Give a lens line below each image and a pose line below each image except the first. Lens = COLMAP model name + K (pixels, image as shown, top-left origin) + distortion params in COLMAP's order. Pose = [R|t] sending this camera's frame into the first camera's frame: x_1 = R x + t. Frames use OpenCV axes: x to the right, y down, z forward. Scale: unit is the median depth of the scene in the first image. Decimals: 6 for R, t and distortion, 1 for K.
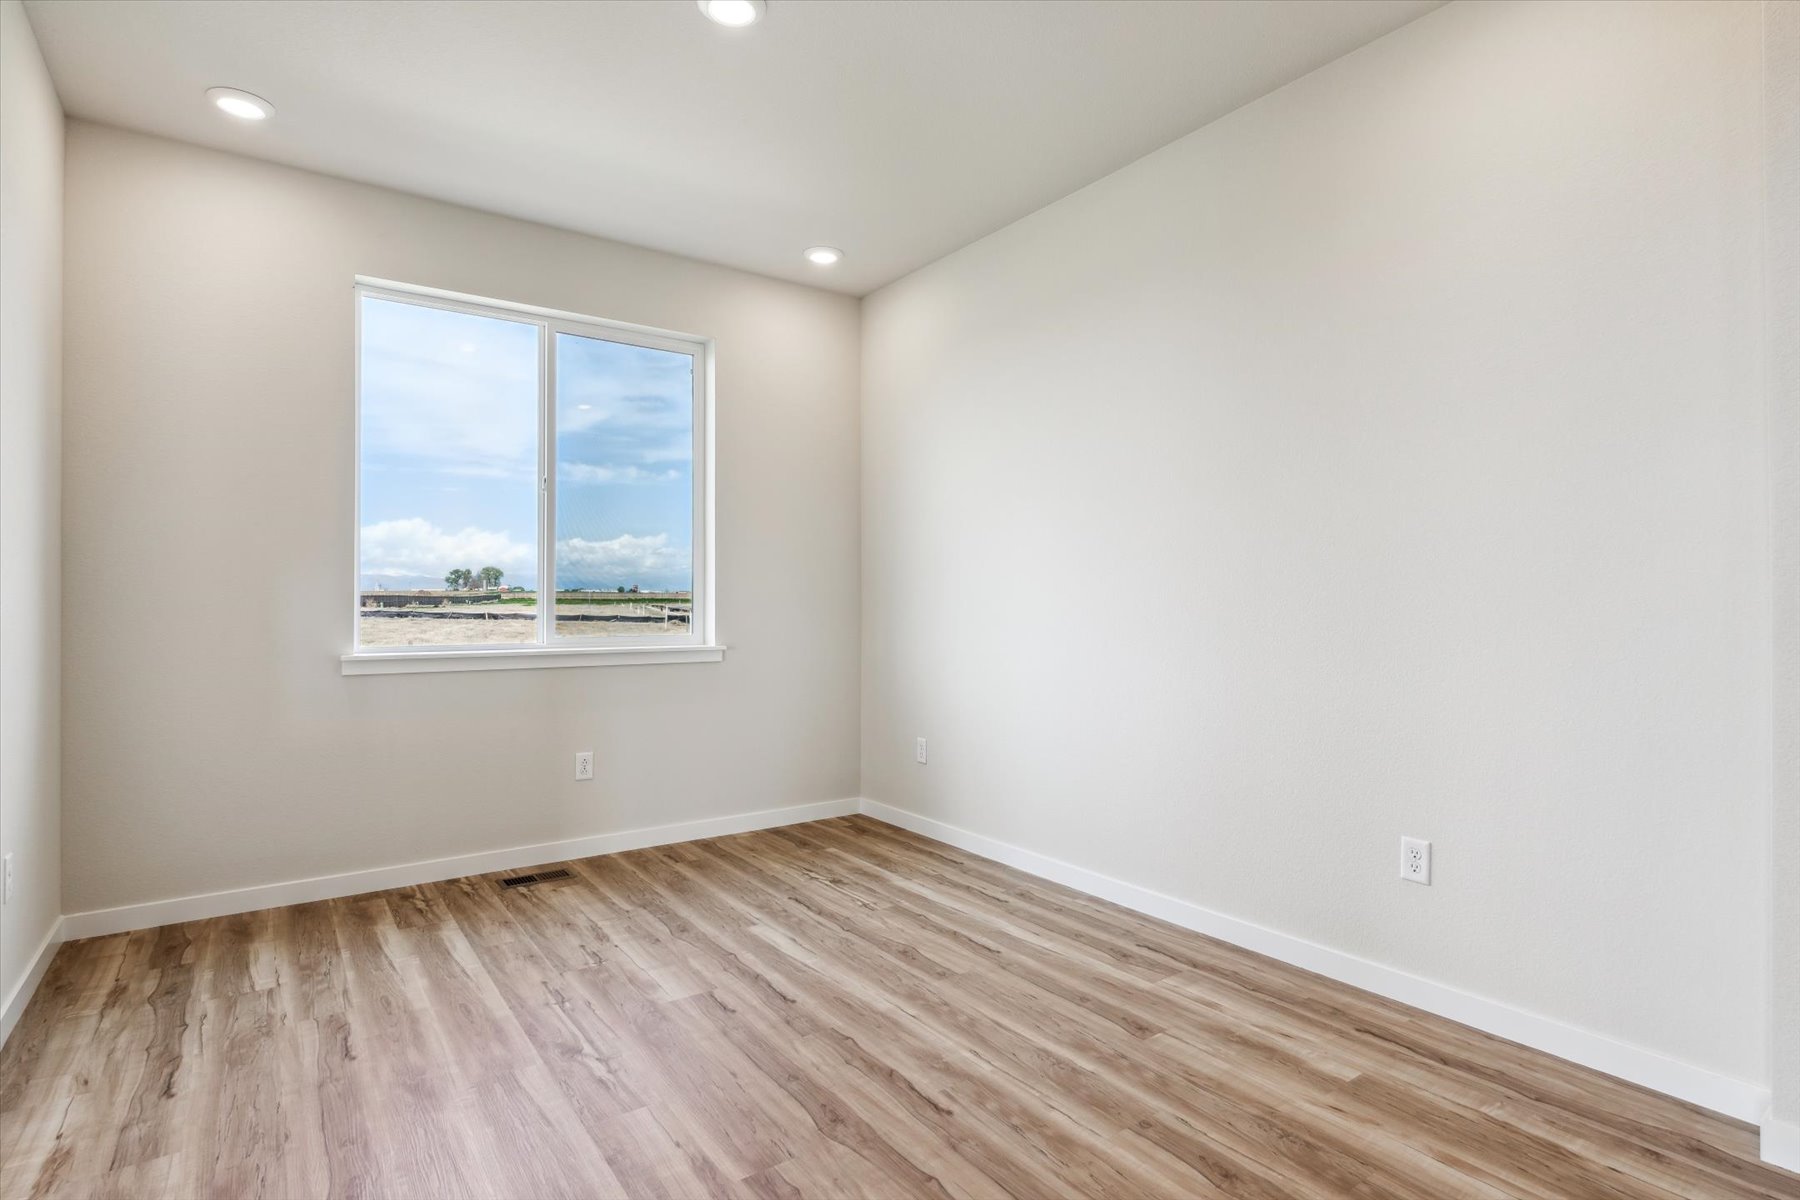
lens RADIAL K [[900.4, 0, 900.0], [0, 900.4, 600.0], [0, 0, 1]] dist [0.000513, 0.000500]
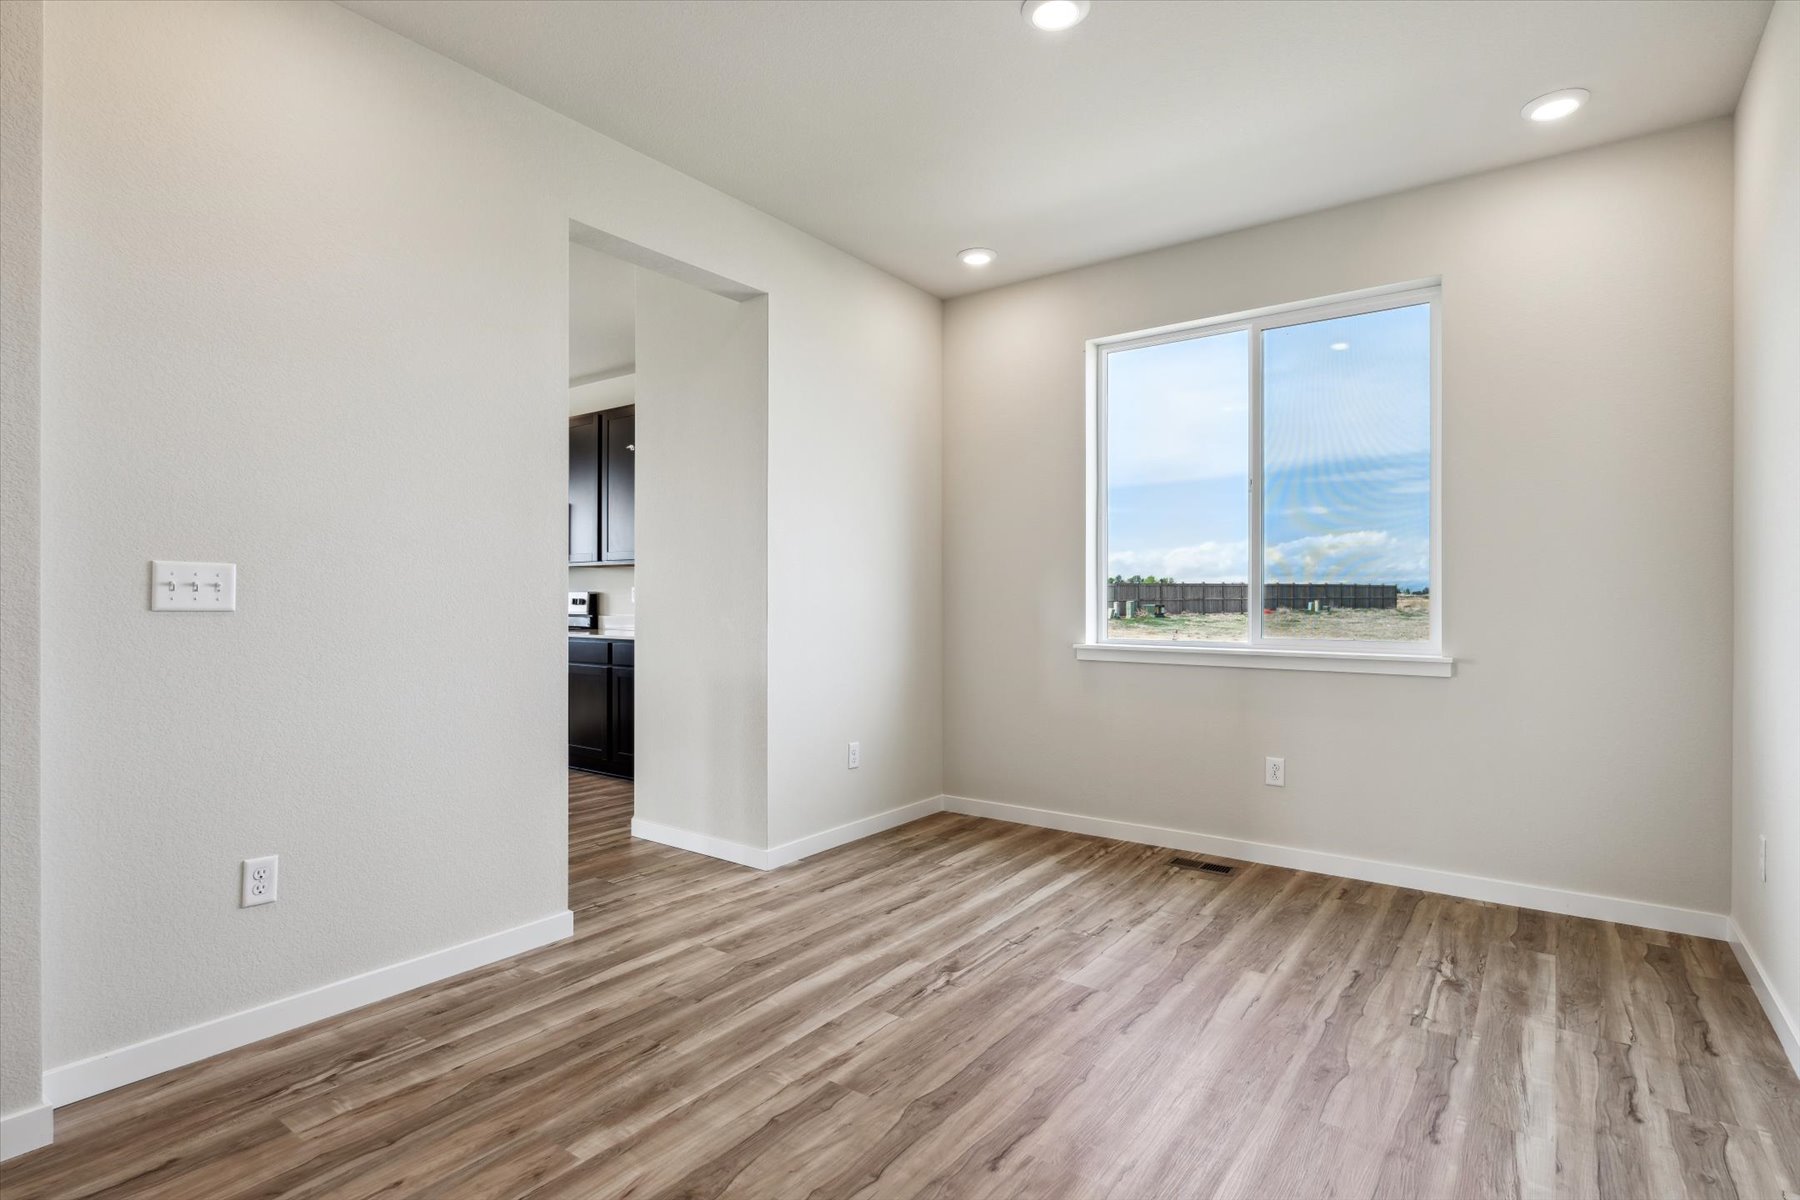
lens RADIAL K [[894.3, 0, 900.0], [0, 894.3, 600.0], [0, 0, 1]] dist [0.000011, 0.000177]
pose [[0.315742, -0.001857, -0.948843, 0.519869], [0.001437, 0.999998, -0.001479, 0.001294], [0.948844, -0.000897, 0.315744, 0.374751]]
